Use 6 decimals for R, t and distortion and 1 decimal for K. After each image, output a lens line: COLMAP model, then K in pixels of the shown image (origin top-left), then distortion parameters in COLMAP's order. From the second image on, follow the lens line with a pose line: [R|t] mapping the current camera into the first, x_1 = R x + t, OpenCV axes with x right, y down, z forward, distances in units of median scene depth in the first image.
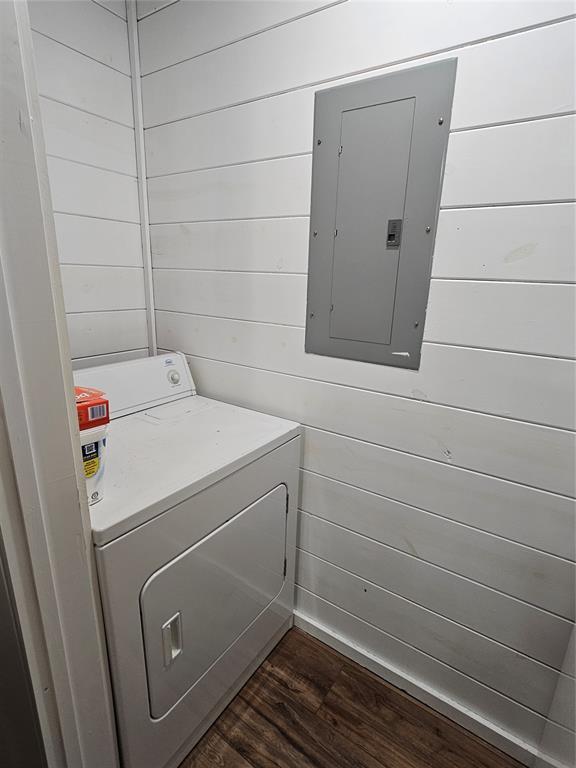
lens RADIAL K [[389.0, 0, 288.0], [0, 389.0, 386.0], [0, 0, 1]] dist [-0.002207, 0.000054]
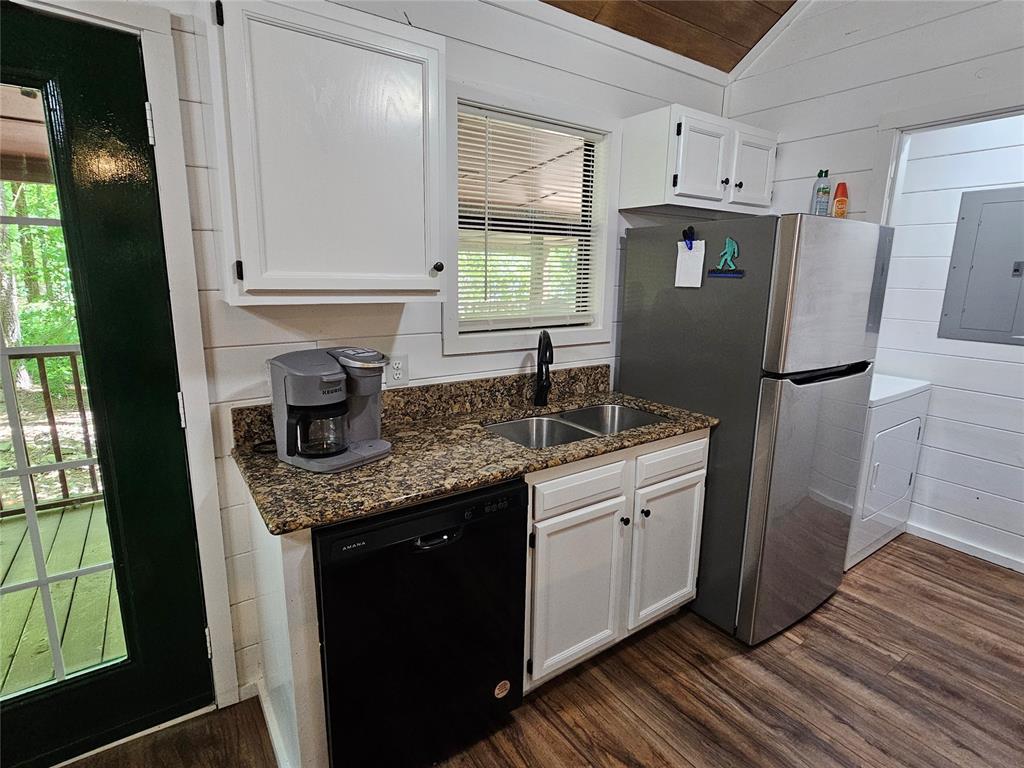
lens RADIAL K [[518.7, 0, 517.4], [0, 518.7, 378.0], [0, 0, 1]] dist [-0.002207, 0.000054]
pose [[0.931270, 0.051476, -0.360675, -0.797473], [-0.081542, 0.994304, -0.068635, 0.371920], [0.355088, 0.093328, 0.930163, -1.604581]]
